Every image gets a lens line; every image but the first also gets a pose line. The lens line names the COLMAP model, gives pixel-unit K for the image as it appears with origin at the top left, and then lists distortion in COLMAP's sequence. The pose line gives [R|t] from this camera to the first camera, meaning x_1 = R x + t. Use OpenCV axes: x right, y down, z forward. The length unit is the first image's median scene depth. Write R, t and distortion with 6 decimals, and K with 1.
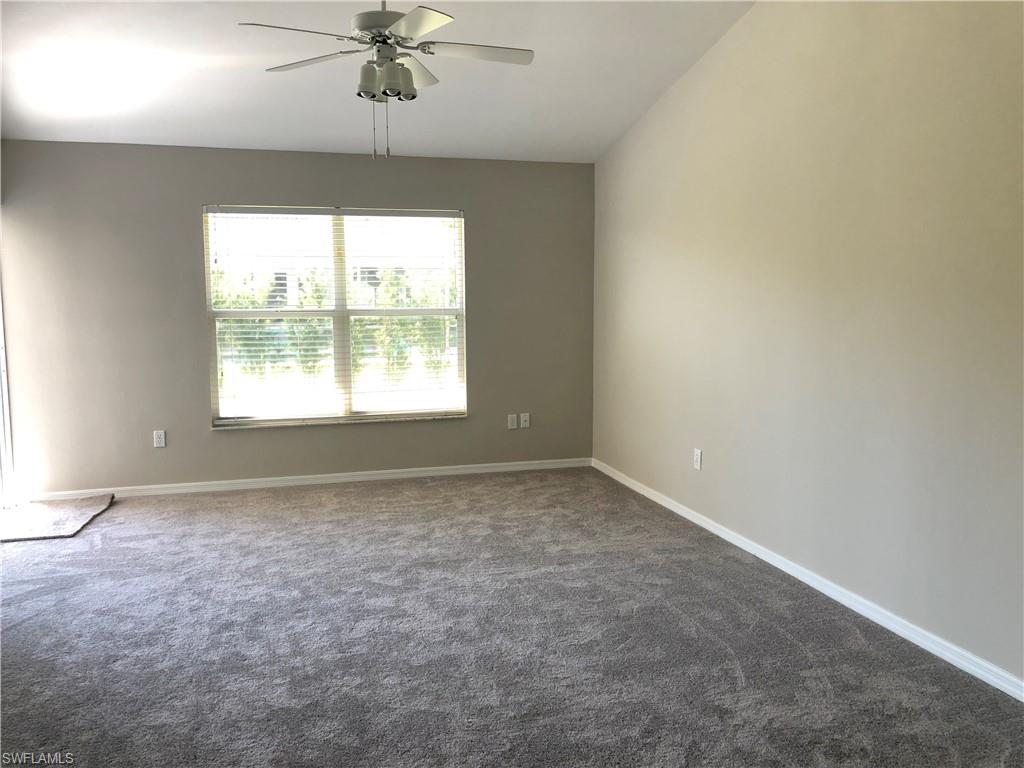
lens RADIAL K [[827.0, 0, 512.0], [0, 827.0, 384.0], [0, 0, 1]] dist [0.001651, 0.003612]
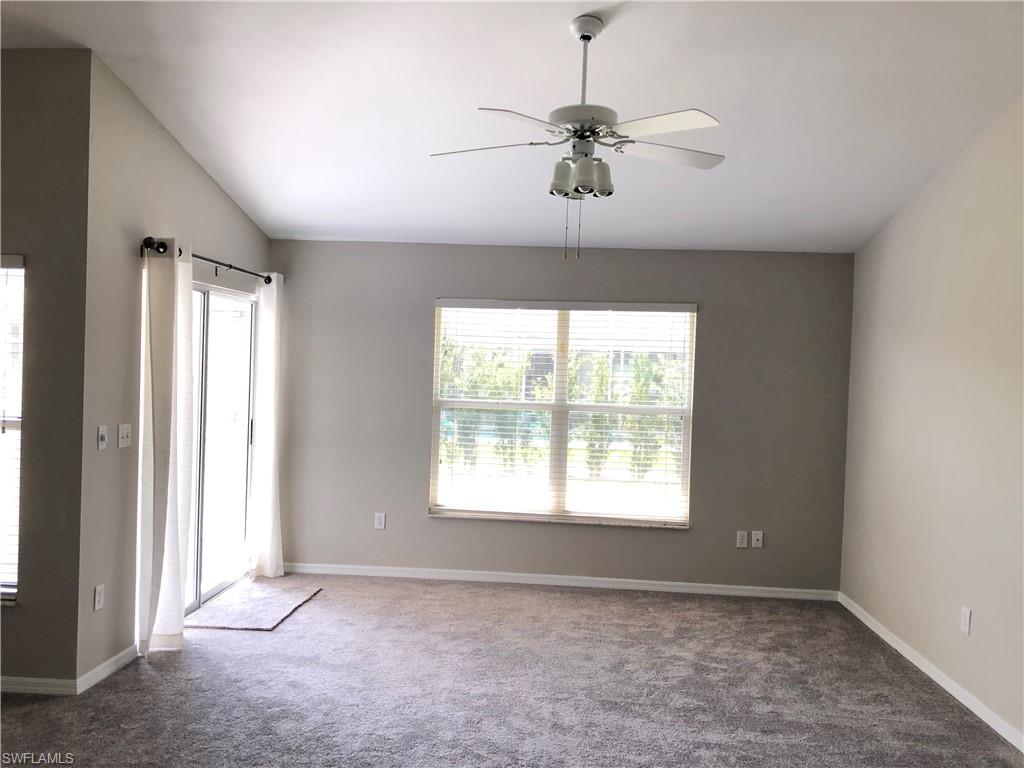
lens RADIAL K [[827.0, 0, 512.0], [0, 827.0, 384.0], [0, 0, 1]] dist [0.001651, 0.003612]
pose [[0.939966, 0.046086, -0.338143, 0.073725], [-0.075760, 0.994295, -0.075082, -0.042100], [0.332754, 0.096192, 0.938095, 0.086816]]
